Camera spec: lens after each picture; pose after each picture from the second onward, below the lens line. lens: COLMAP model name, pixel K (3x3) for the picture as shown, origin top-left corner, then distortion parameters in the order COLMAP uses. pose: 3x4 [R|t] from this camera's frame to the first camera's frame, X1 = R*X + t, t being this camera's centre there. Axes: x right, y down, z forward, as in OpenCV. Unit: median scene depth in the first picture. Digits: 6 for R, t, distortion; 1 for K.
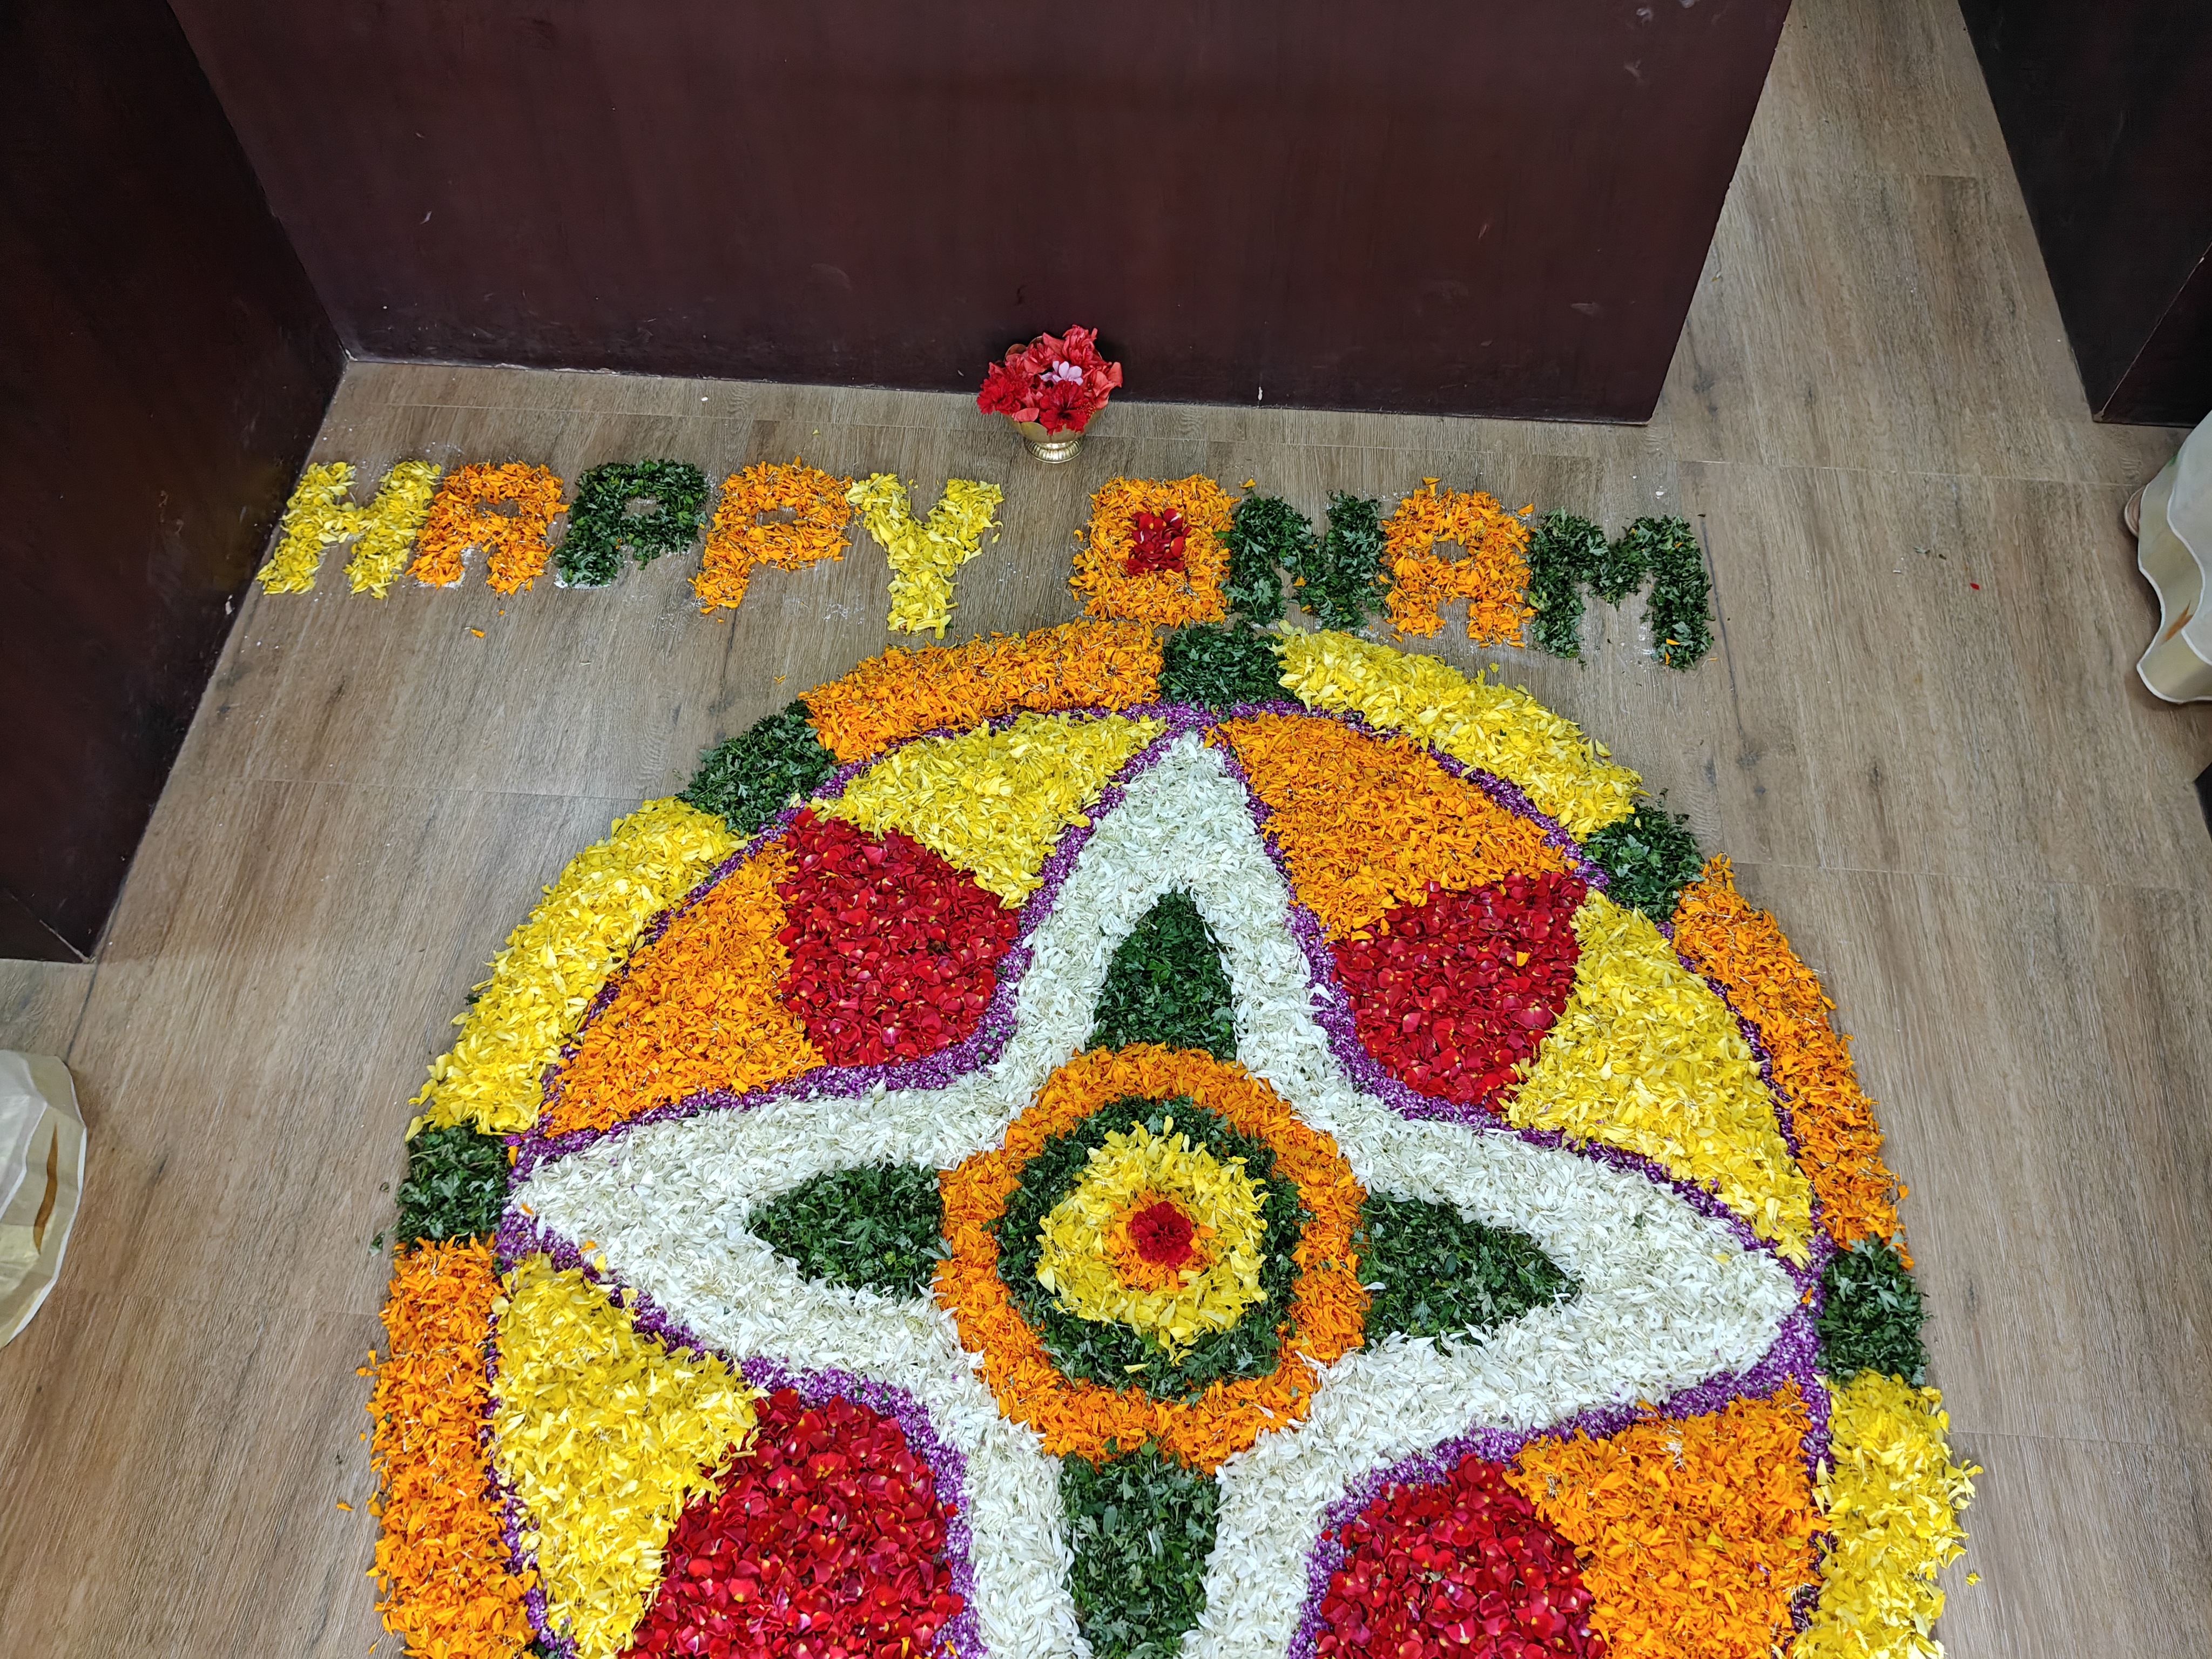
lens RADIAL K [[1679.4, 0, 1106.0], [0, 1679.4, 829.5], [0, 0, 1]] dist [0.076840, -0.207313]
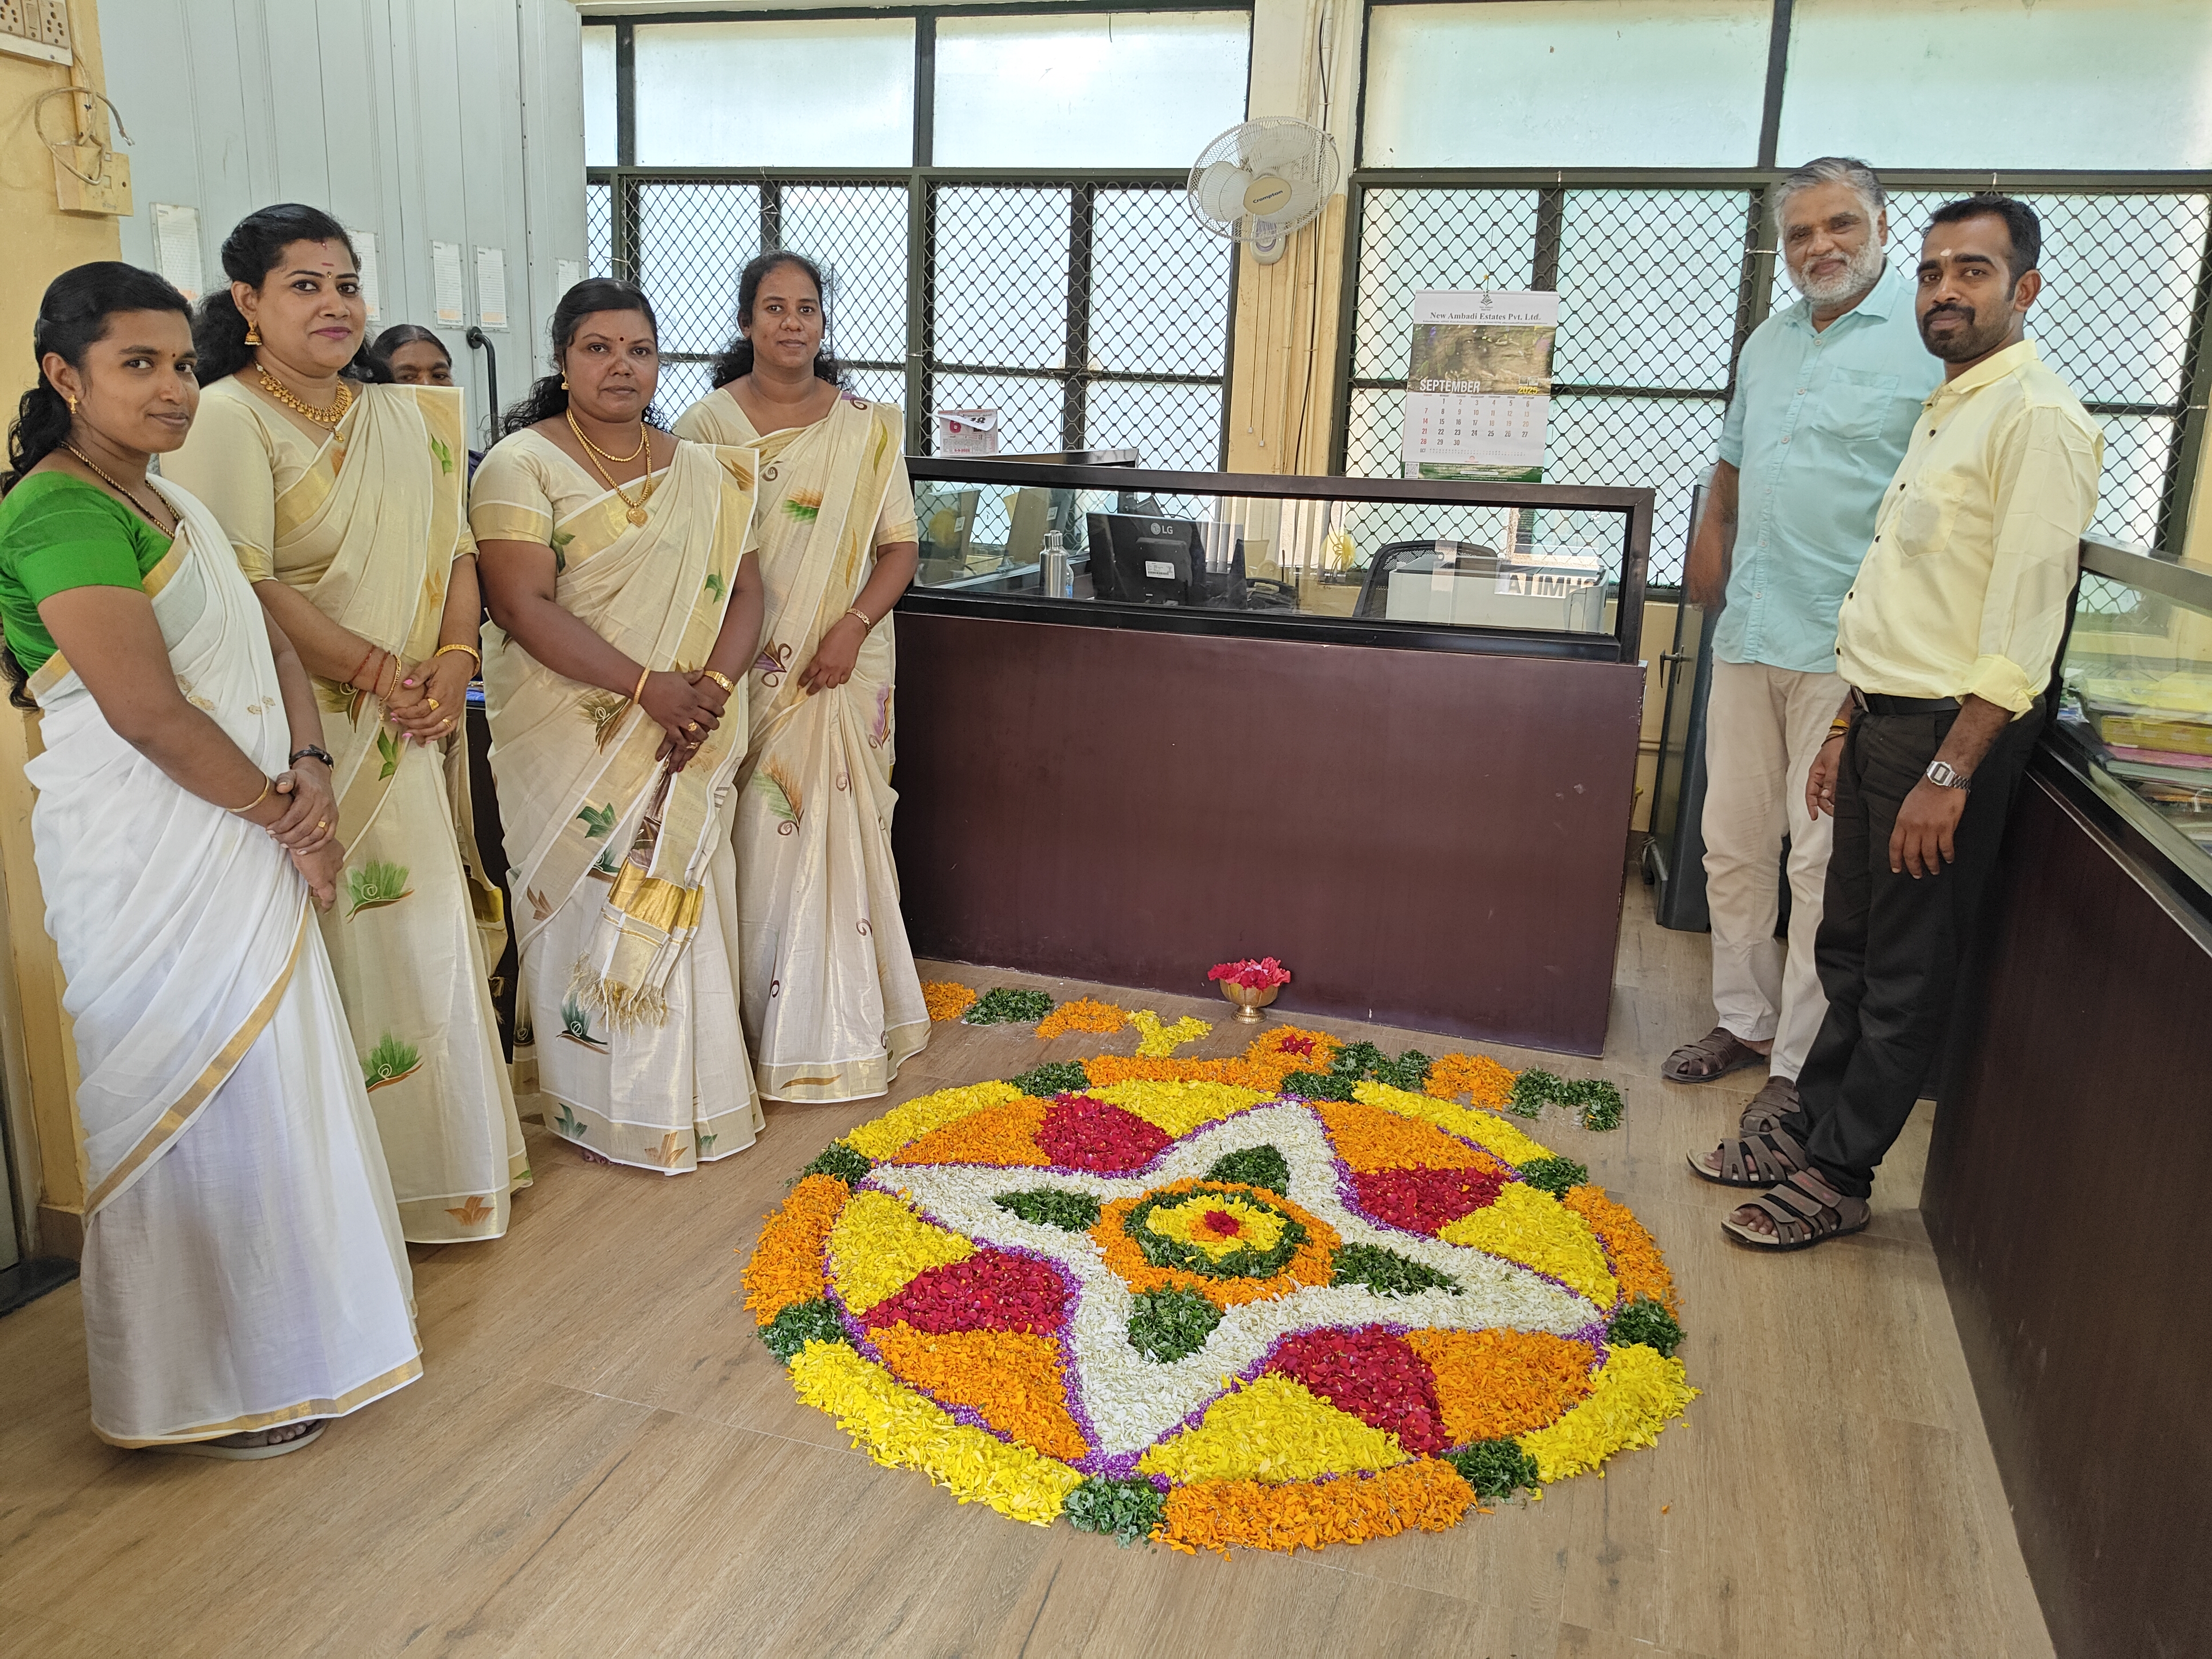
lens RADIAL K [[1685.4, 0, 1100.3], [0, 1685.4, 800.1], [0, 0, 1]] dist [-0.009246, -0.056913]
pose [[0.969866, 0.101231, -0.221611, 0.224734], [-0.228758, 0.691371, -0.685329, 1.029569], [0.083839, 0.715373, 0.693695, -0.463657]]
